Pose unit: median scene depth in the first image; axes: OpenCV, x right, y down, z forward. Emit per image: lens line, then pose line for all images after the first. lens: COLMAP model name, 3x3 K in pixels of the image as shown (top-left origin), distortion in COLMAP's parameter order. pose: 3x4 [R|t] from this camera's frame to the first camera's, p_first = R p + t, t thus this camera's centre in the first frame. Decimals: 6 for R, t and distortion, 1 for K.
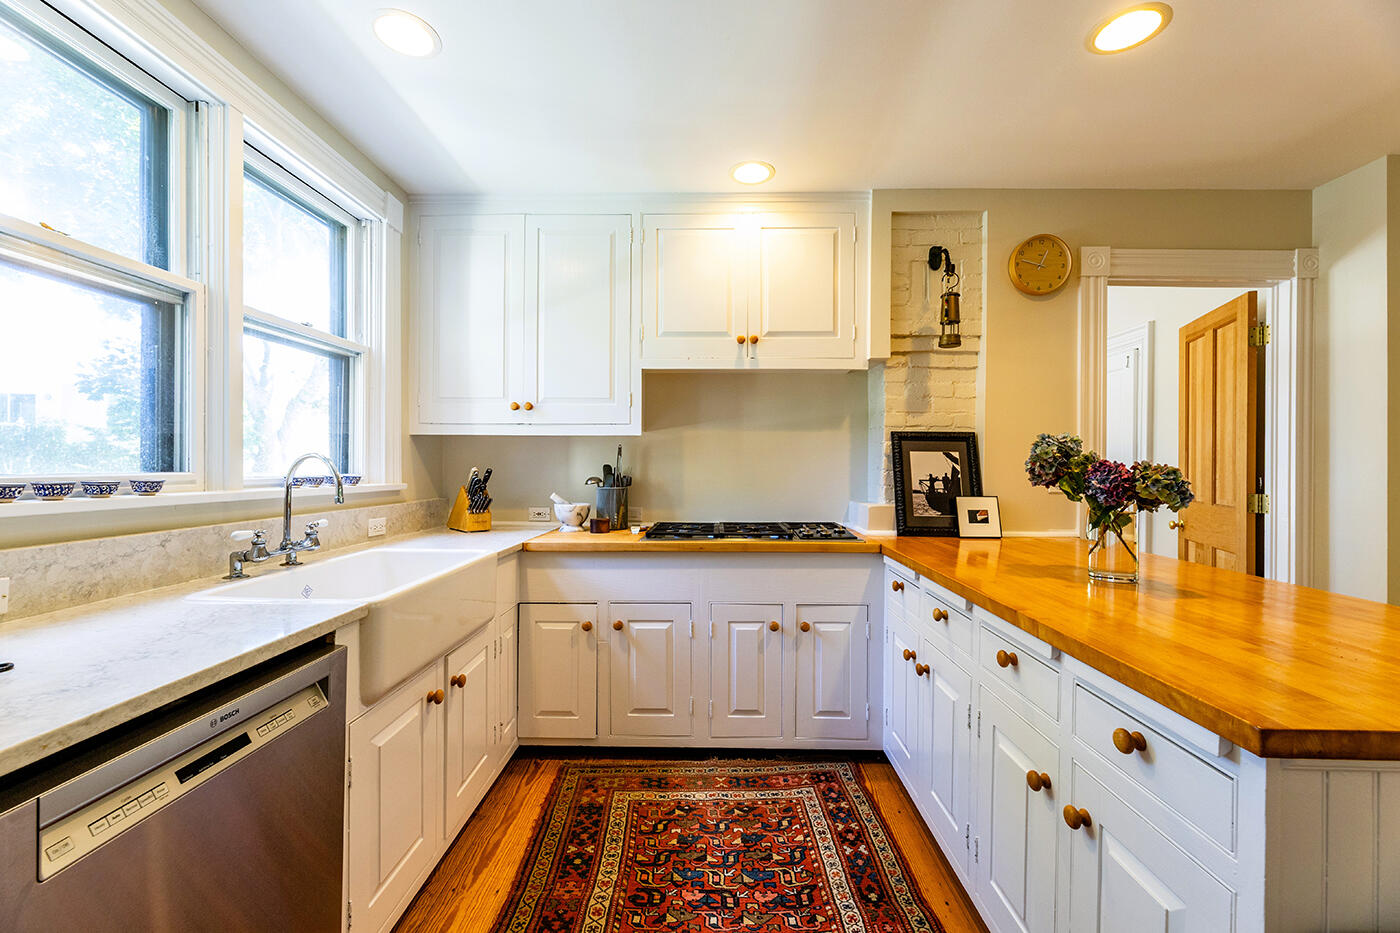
lens RADIAL K [[583.3, 0, 710.8], [0, 583.3, 466.8], [0, 0, 1]] dist [0.002316, -0.000646]
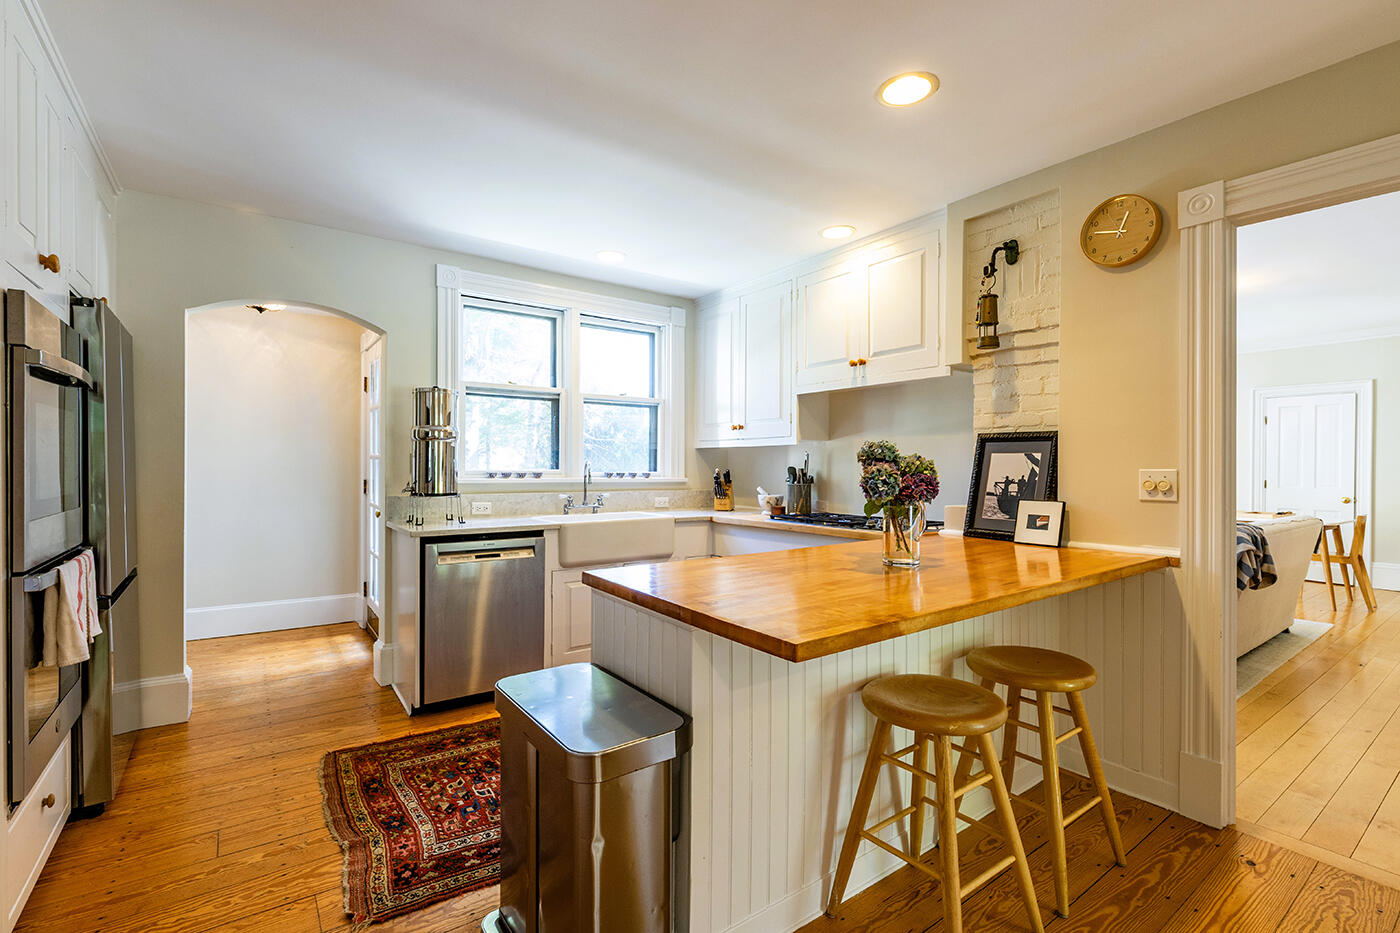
lens RADIAL K [[636.1, 0, 692.1], [0, 636.1, 465.7], [0, 0, 1]] dist [-0.001719, -0.001551]
pose [[0.590463, -0.001174, -0.807064, 0.922966], [-0.002463, 0.999992, -0.003257, -0.000356], [0.807061, 0.003911, 0.590455, -0.046010]]
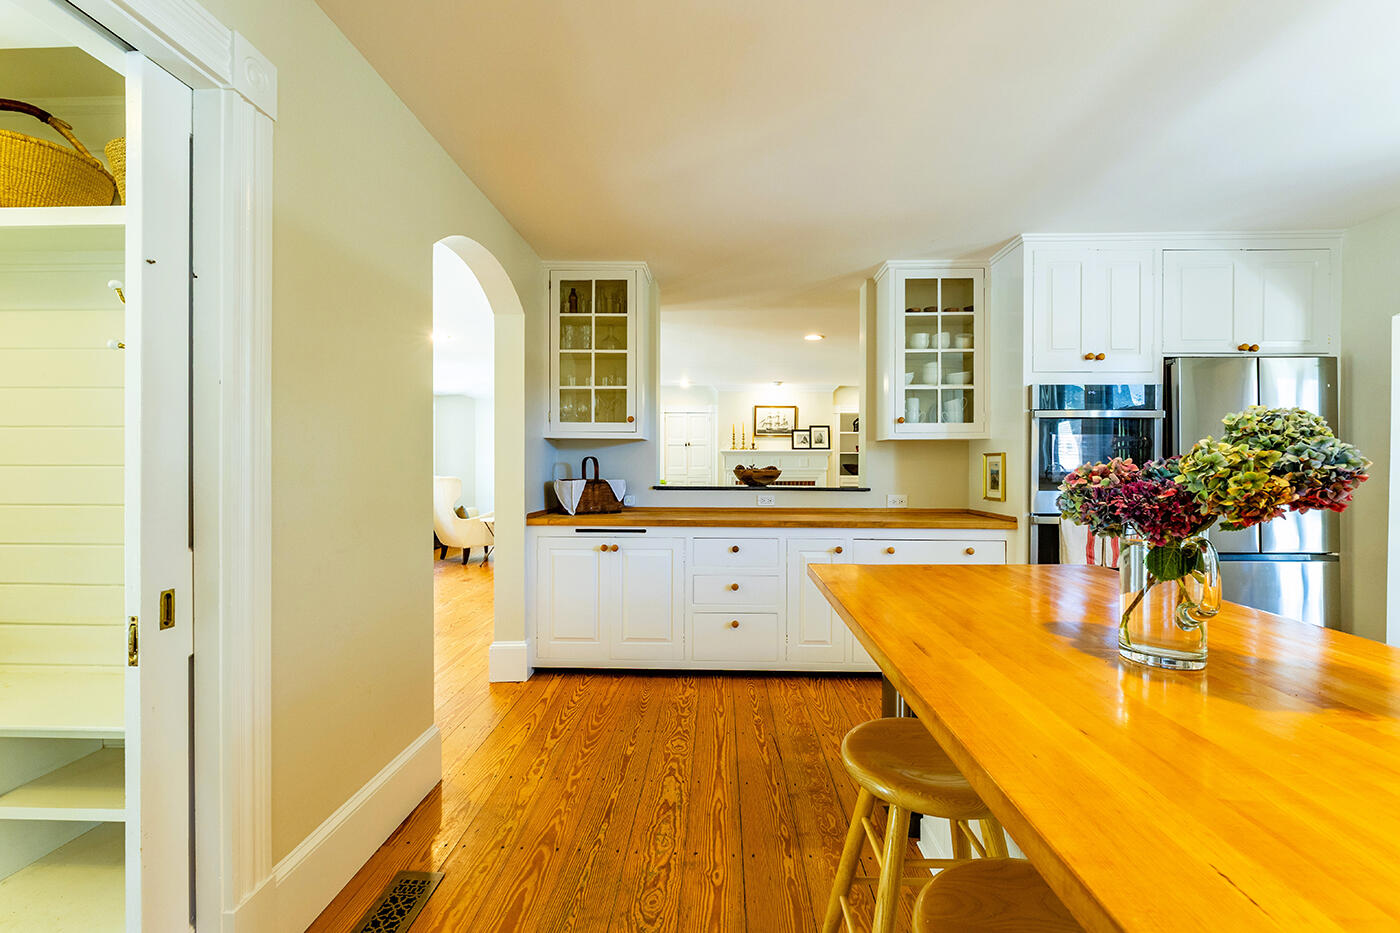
lens RADIAL K [[583.3, 0, 696.9], [0, 583.3, 465.5], [0, 0, 1]] dist [0.002316, -0.000646]
pose [[-0.999940, -0.009734, 0.005076, 0.758279], [-0.009698, 0.999928, 0.007055, -0.001564], [-0.005145, 0.007005, -0.999962, 0.986426]]
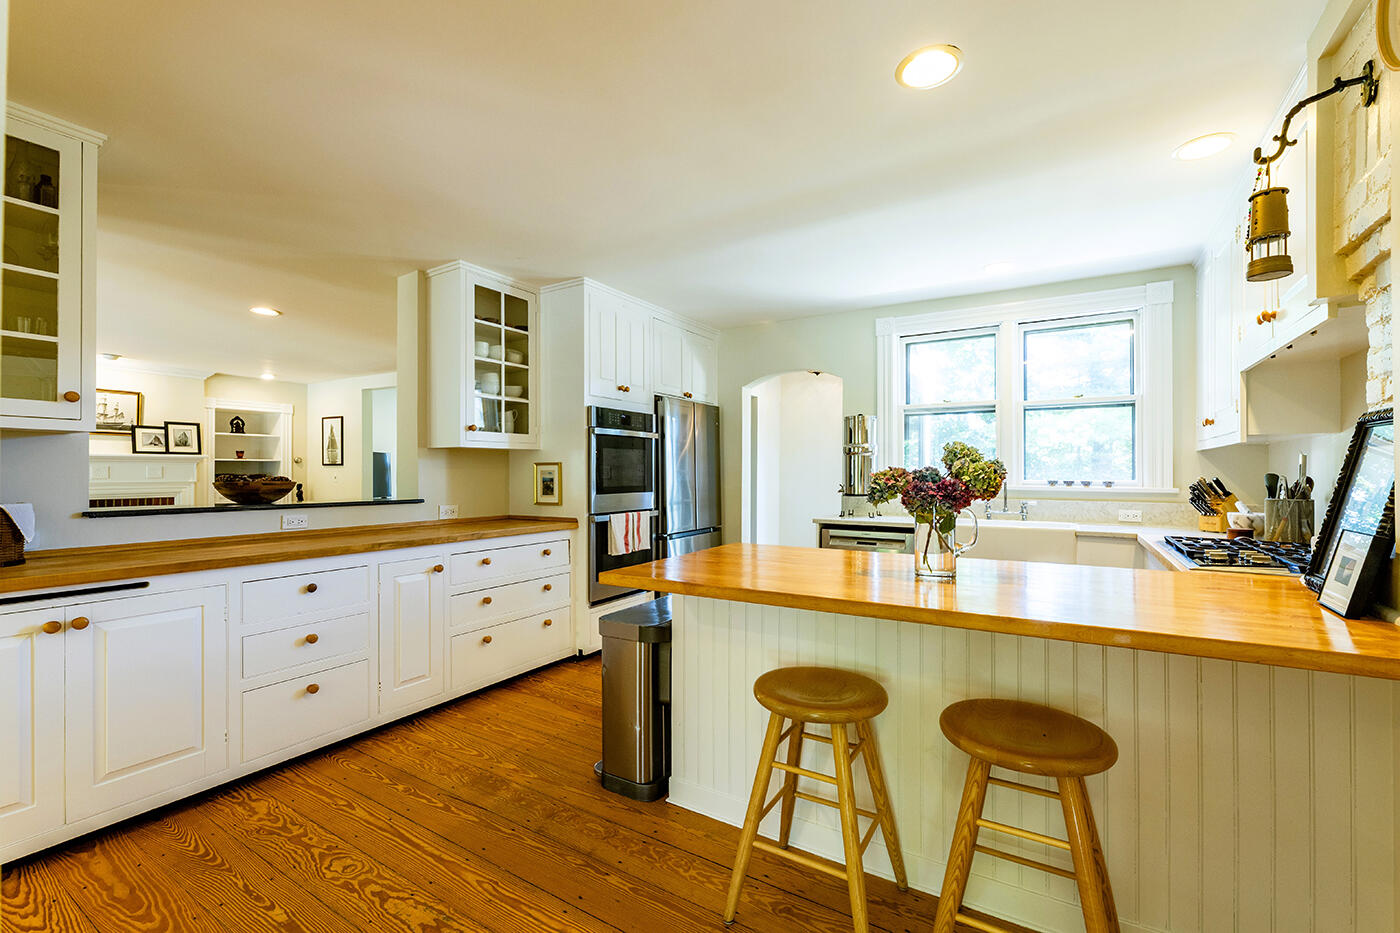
lens RADIAL K [[583.3, 0, 697.5], [0, 583.3, 468.9], [0, 0, 1]] dist [0.002316, -0.000646]
pose [[-0.516475, -0.011453, -0.856226, 1.157010], [-0.004022, 0.999932, -0.010949, 0.003613], [0.856293, -0.002211, -0.516486, 0.747684]]
